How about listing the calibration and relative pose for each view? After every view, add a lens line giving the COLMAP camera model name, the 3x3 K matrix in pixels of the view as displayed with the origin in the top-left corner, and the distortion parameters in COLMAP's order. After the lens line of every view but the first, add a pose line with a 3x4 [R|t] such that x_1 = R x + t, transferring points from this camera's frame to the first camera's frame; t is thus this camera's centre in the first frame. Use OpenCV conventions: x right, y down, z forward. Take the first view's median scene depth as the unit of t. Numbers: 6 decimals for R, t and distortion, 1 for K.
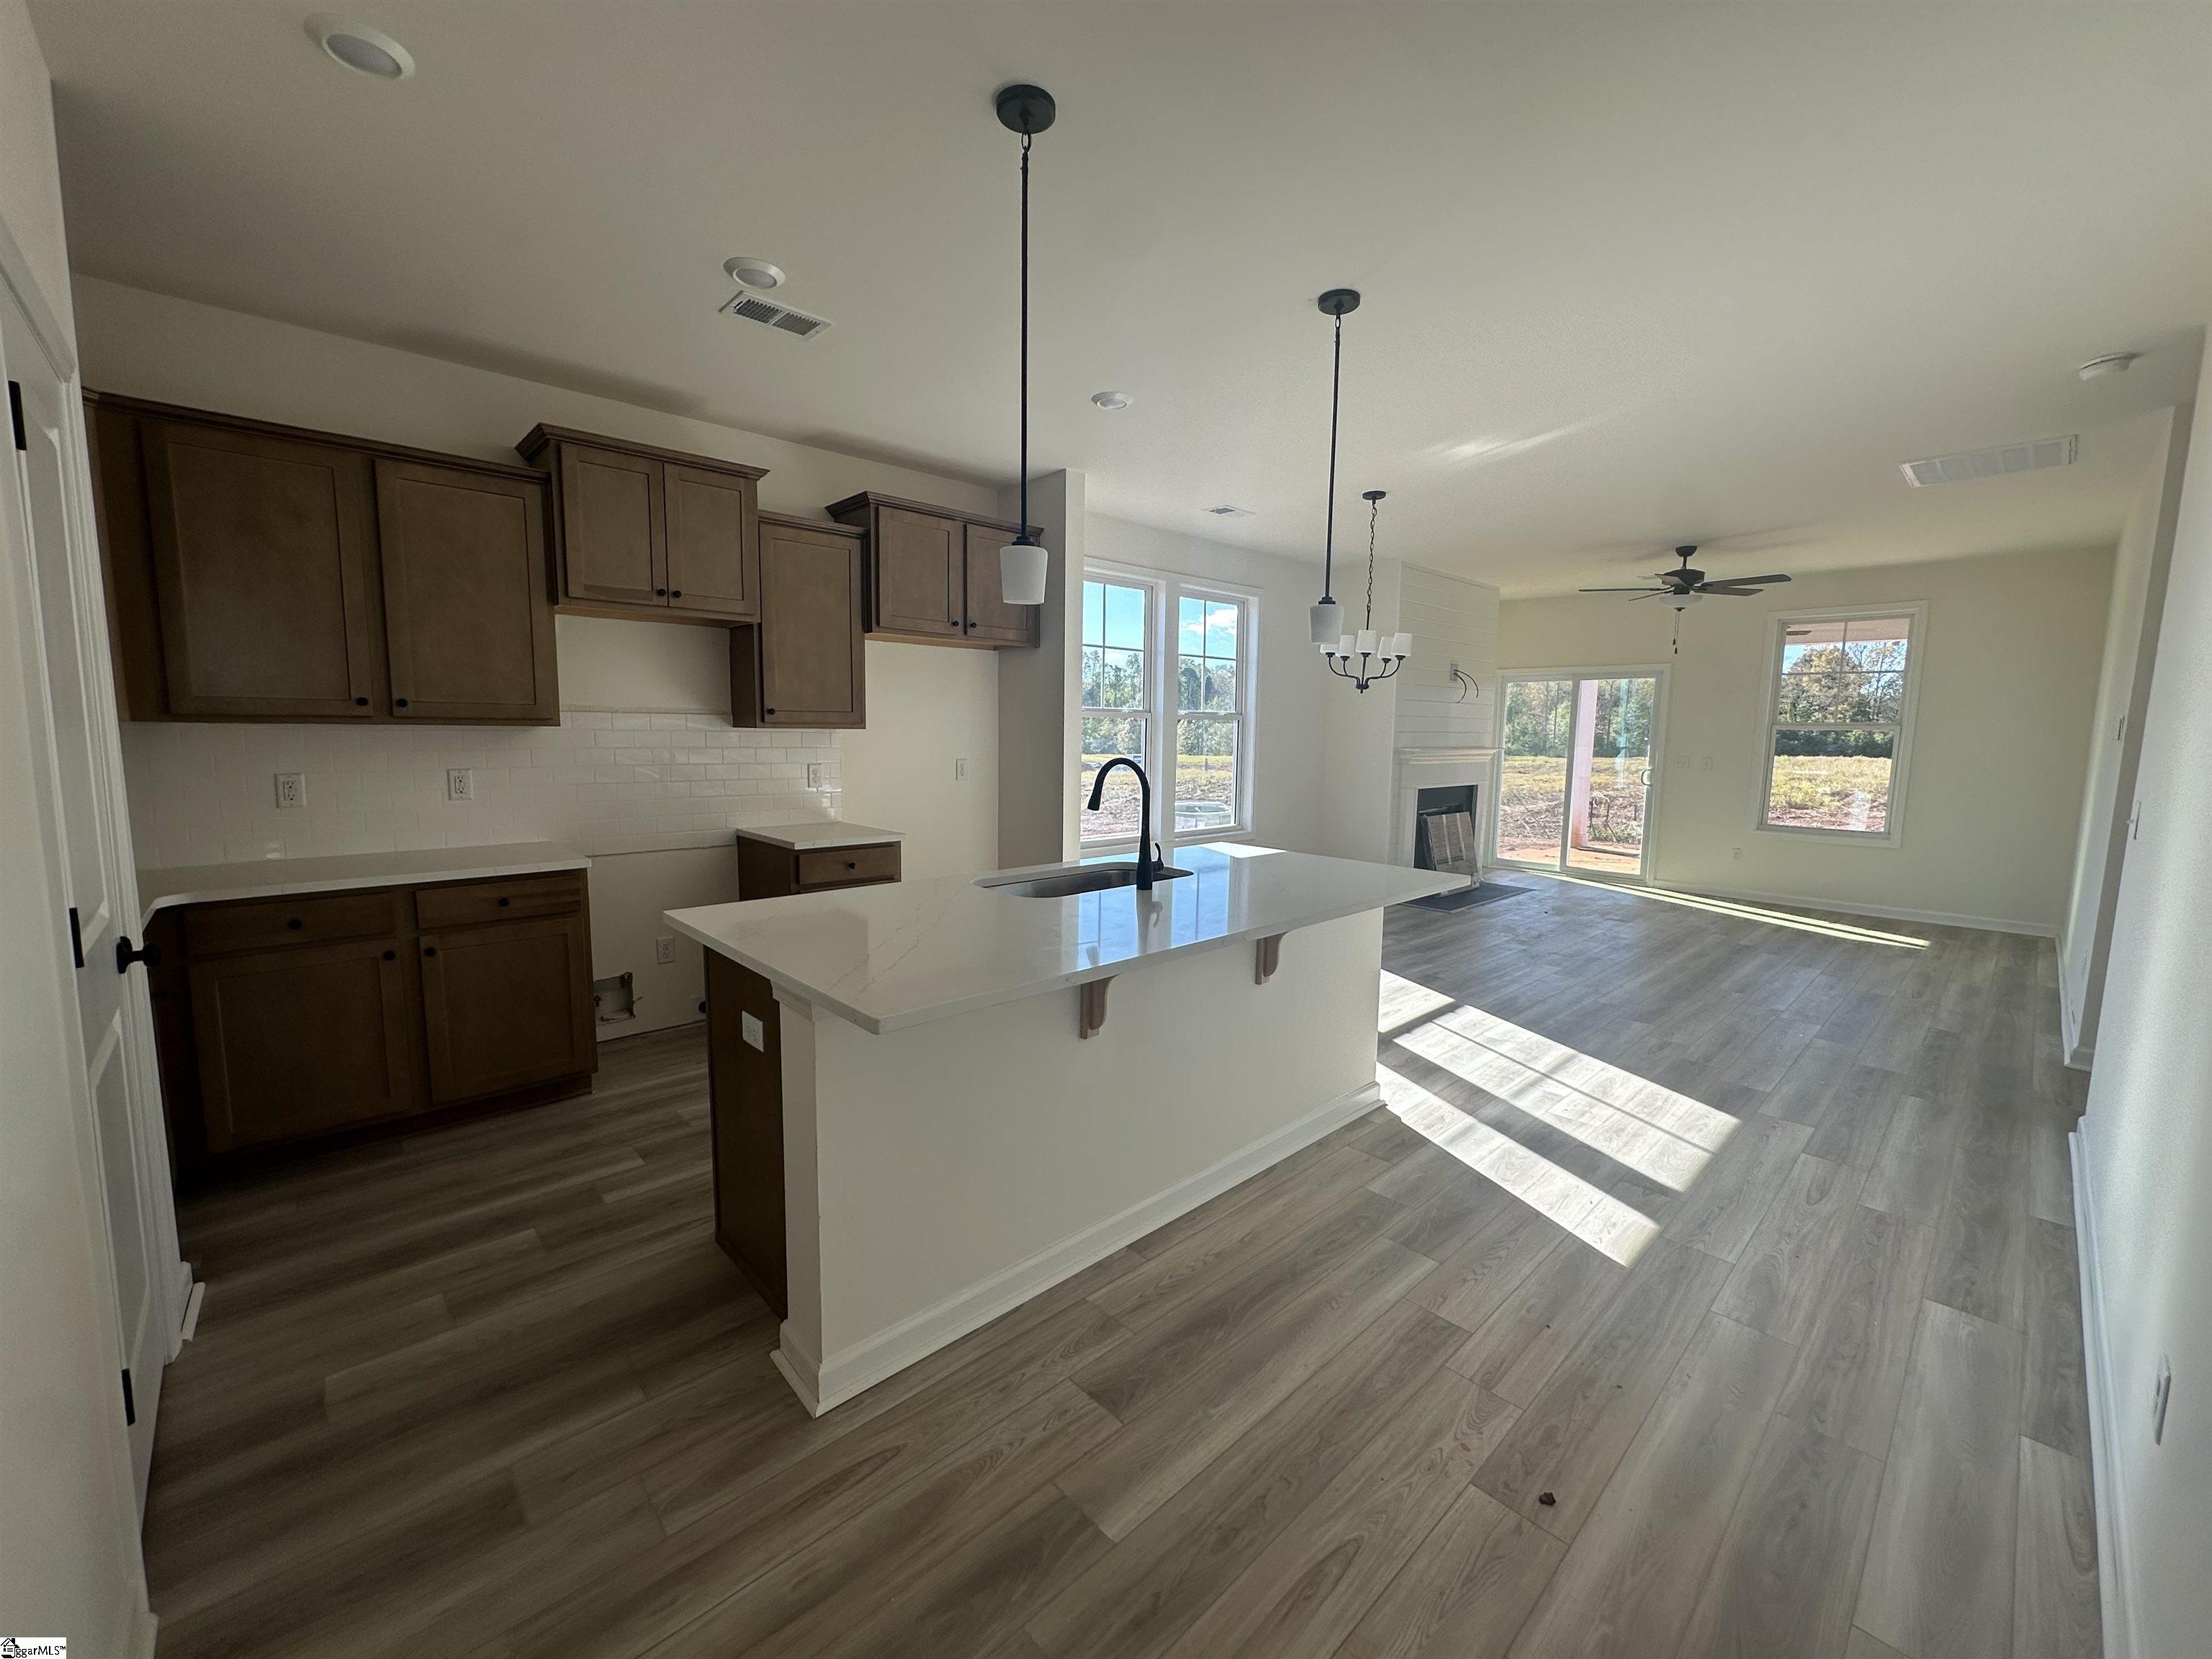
lens RADIAL K [[880.4, 0, 1100.4], [0, 880.4, 825.6], [0, 0, 1]] dist [-0.002583, 0.000350]
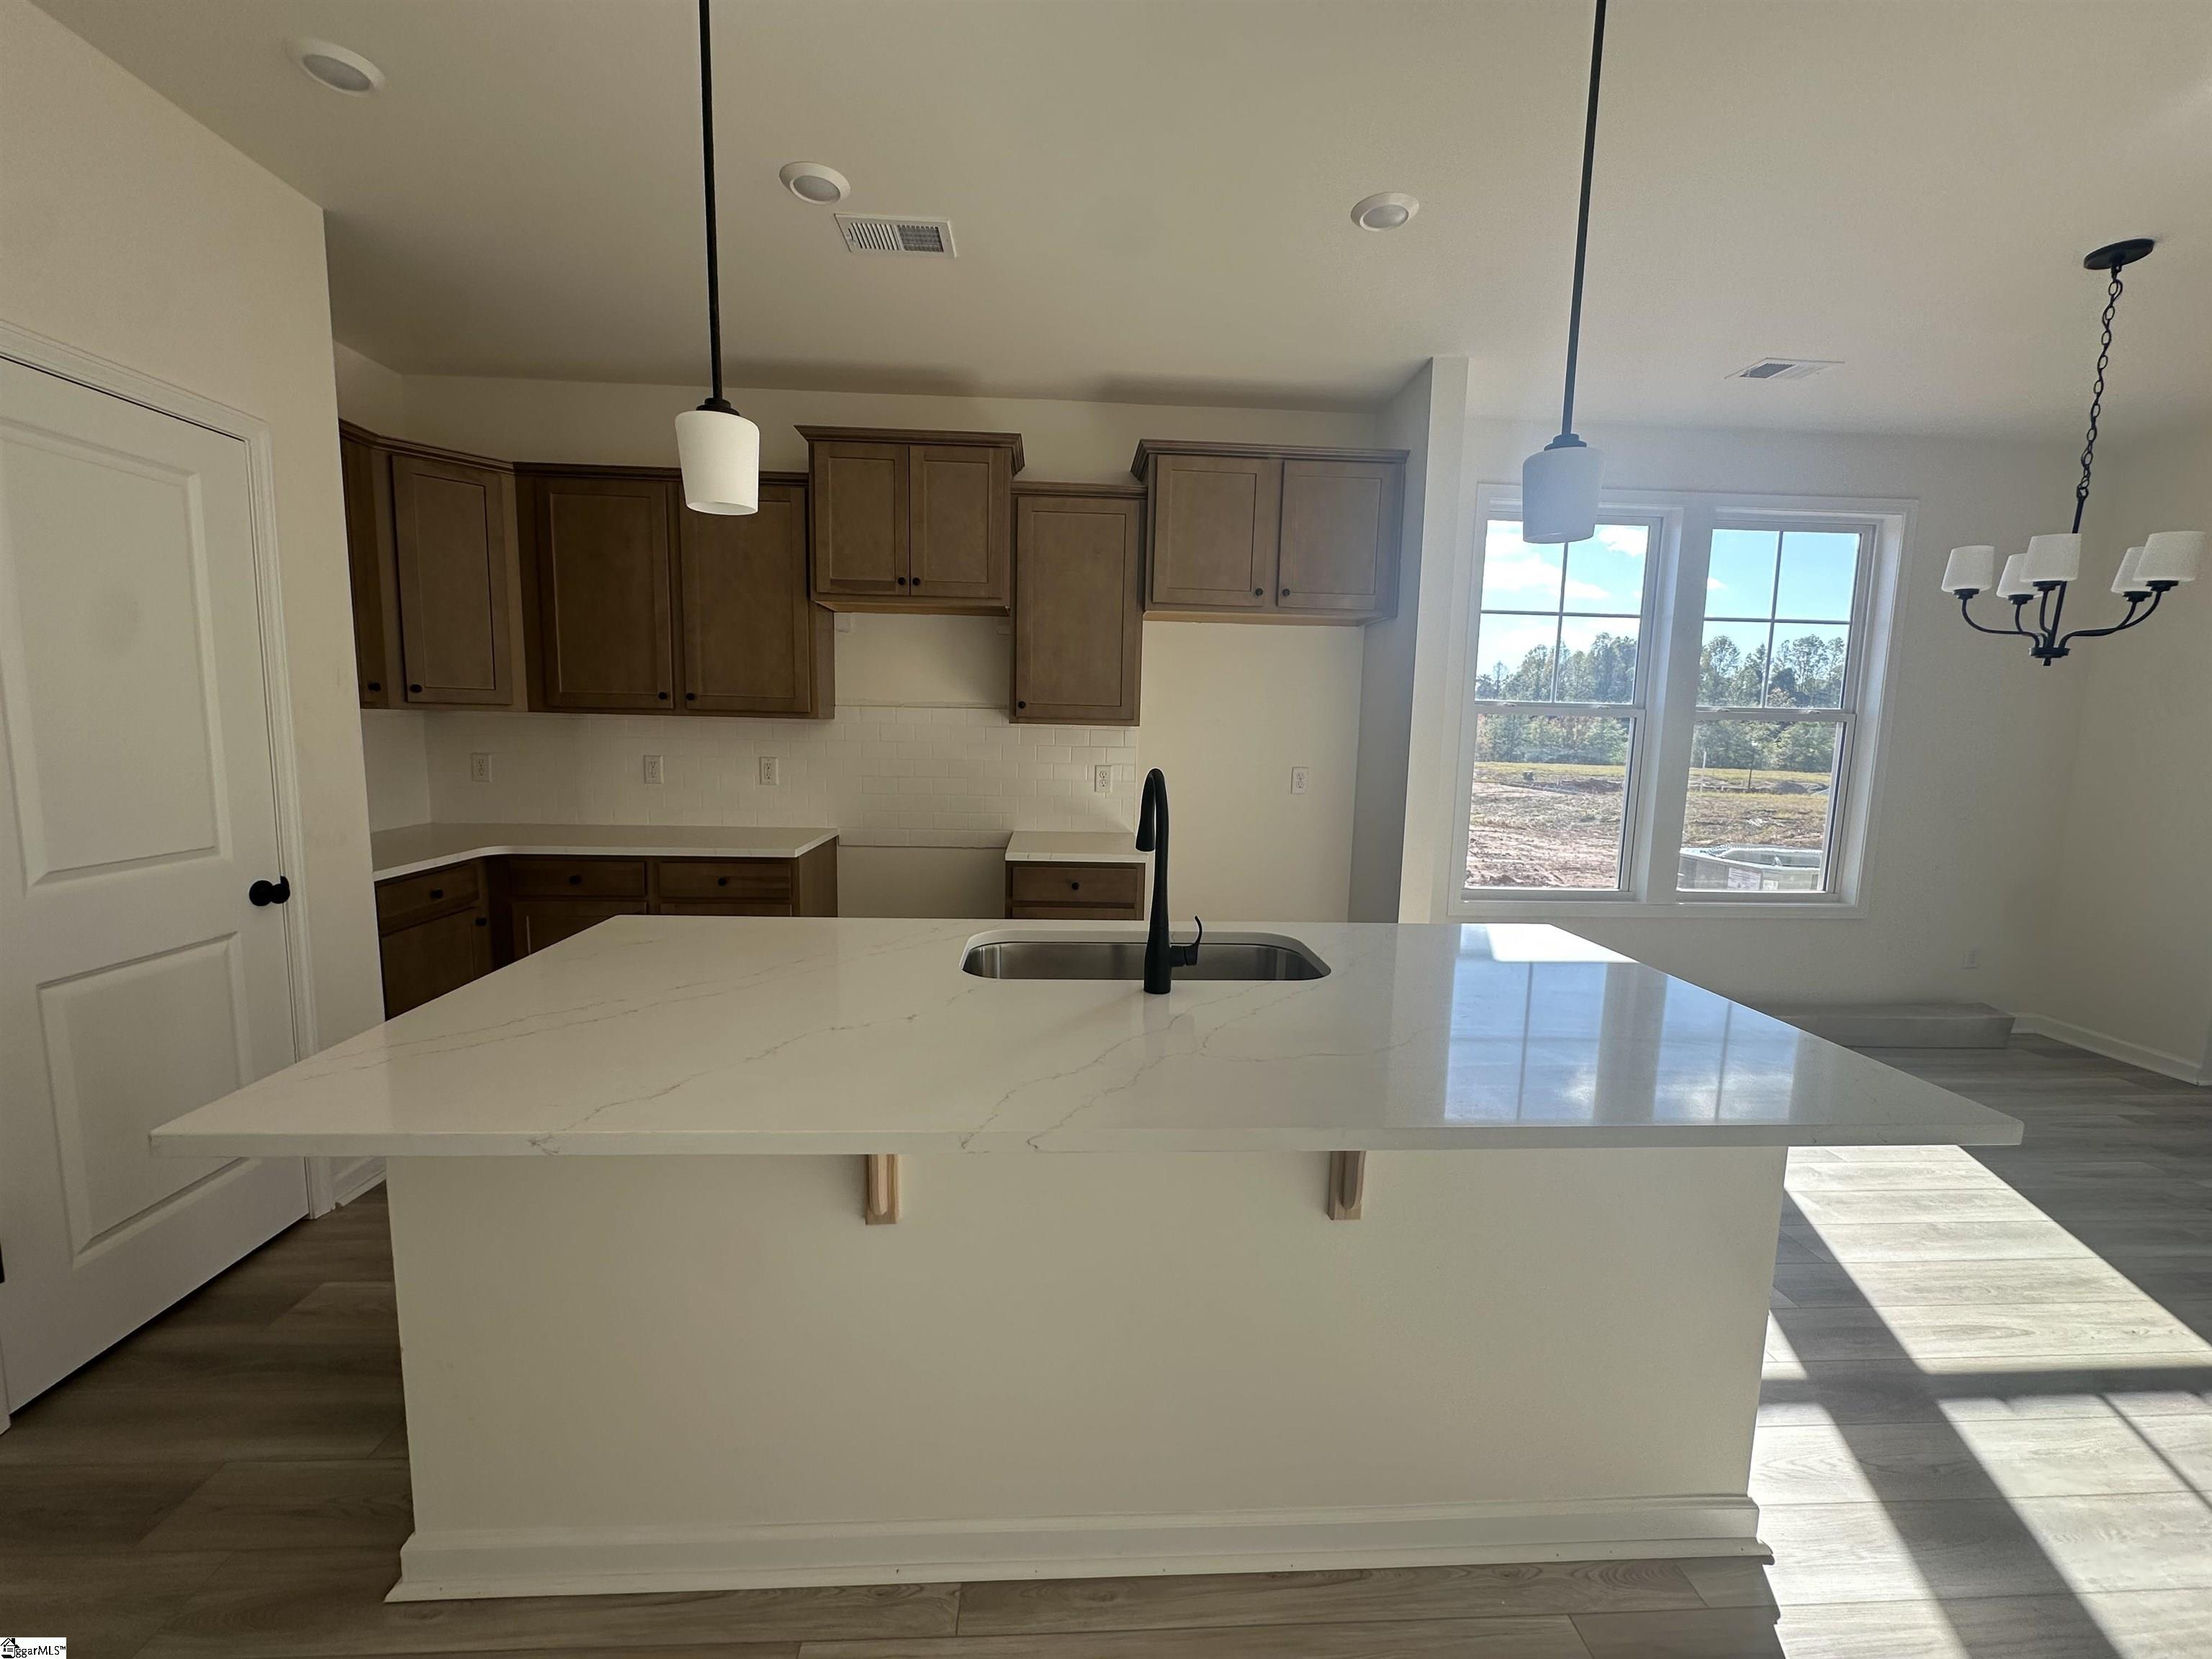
lens RADIAL K [[880.4, 0, 1102.6], [0, 880.4, 825.7], [0, 0, 1]] dist [-0.002583, 0.000350]
pose [[0.766383, 0.080516, -0.637318, 0.244610], [-0.084038, 0.996154, 0.024792, -0.031853], [0.636863, 0.034559, 0.770202, 0.322310]]
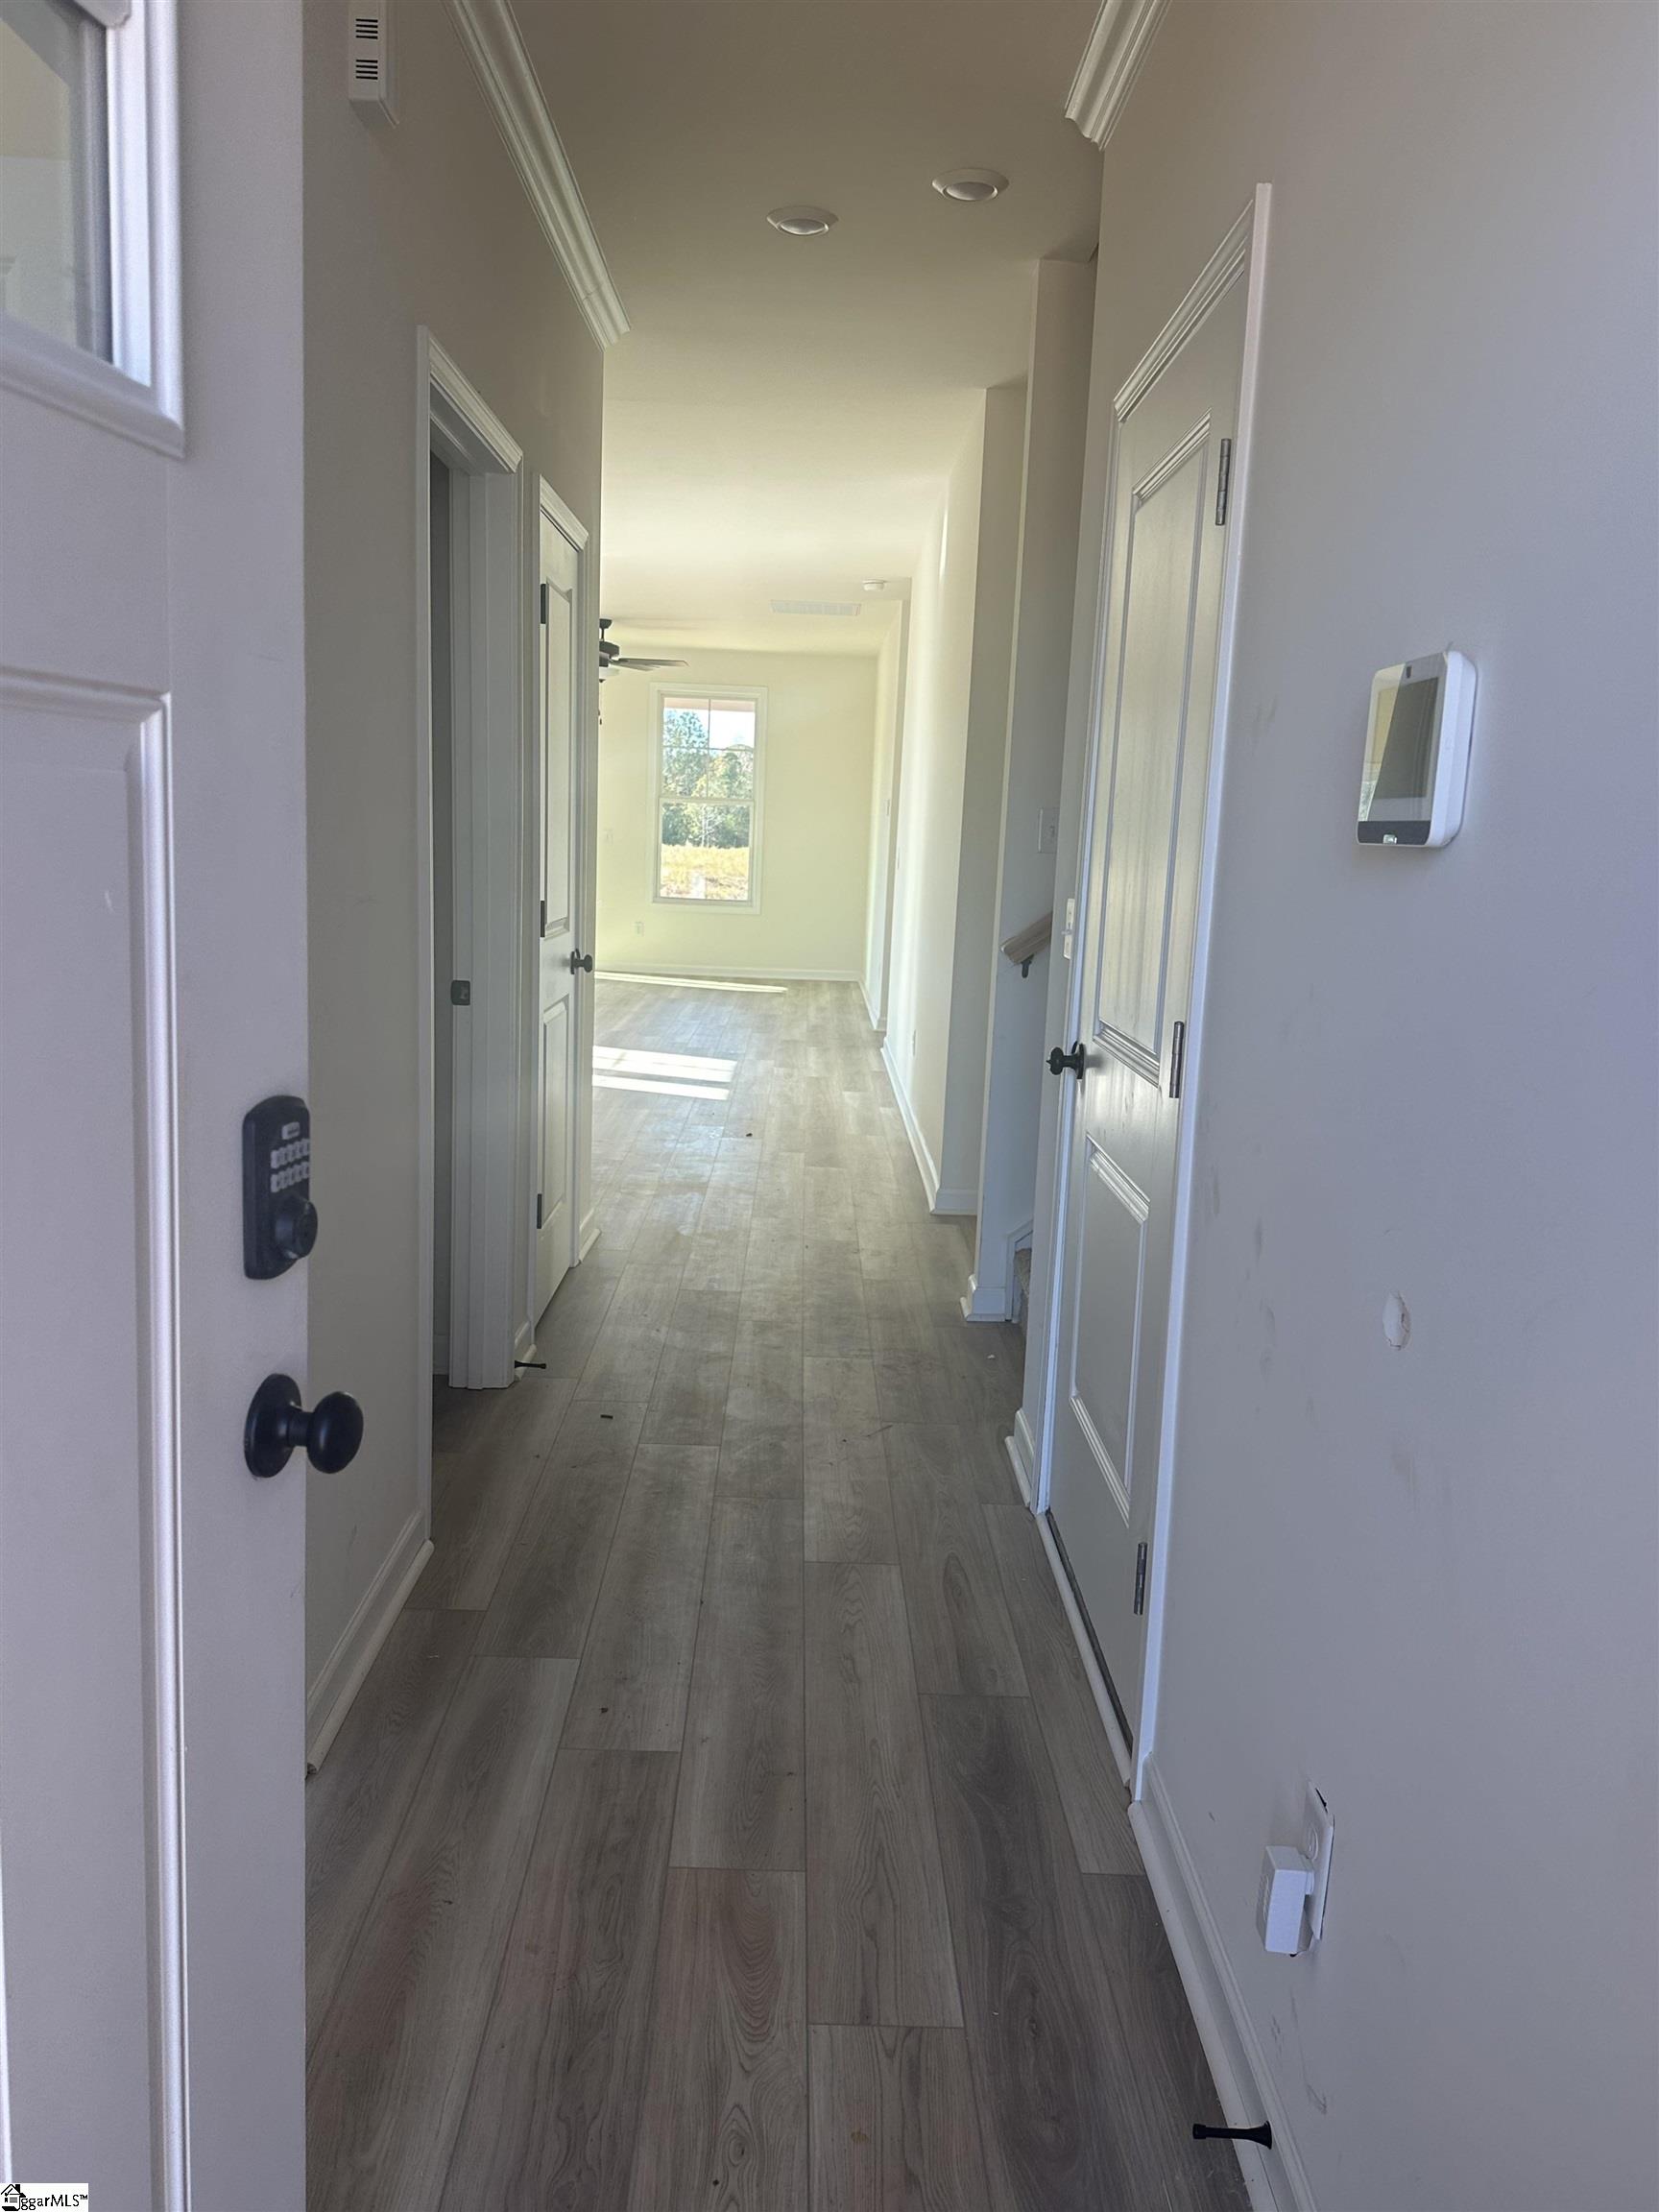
lens RADIAL K [[1702.1, 0, 826.5], [0, 1702.1, 1115.8], [0, 0, 1]] dist [0.054991, 0.000379]
pose [[0.676099, -0.110386, 0.728496, -0.981562], [0.051101, 0.993358, 0.103093, 0.098124], [-0.735037, -0.032474, 0.677249, -0.822246]]
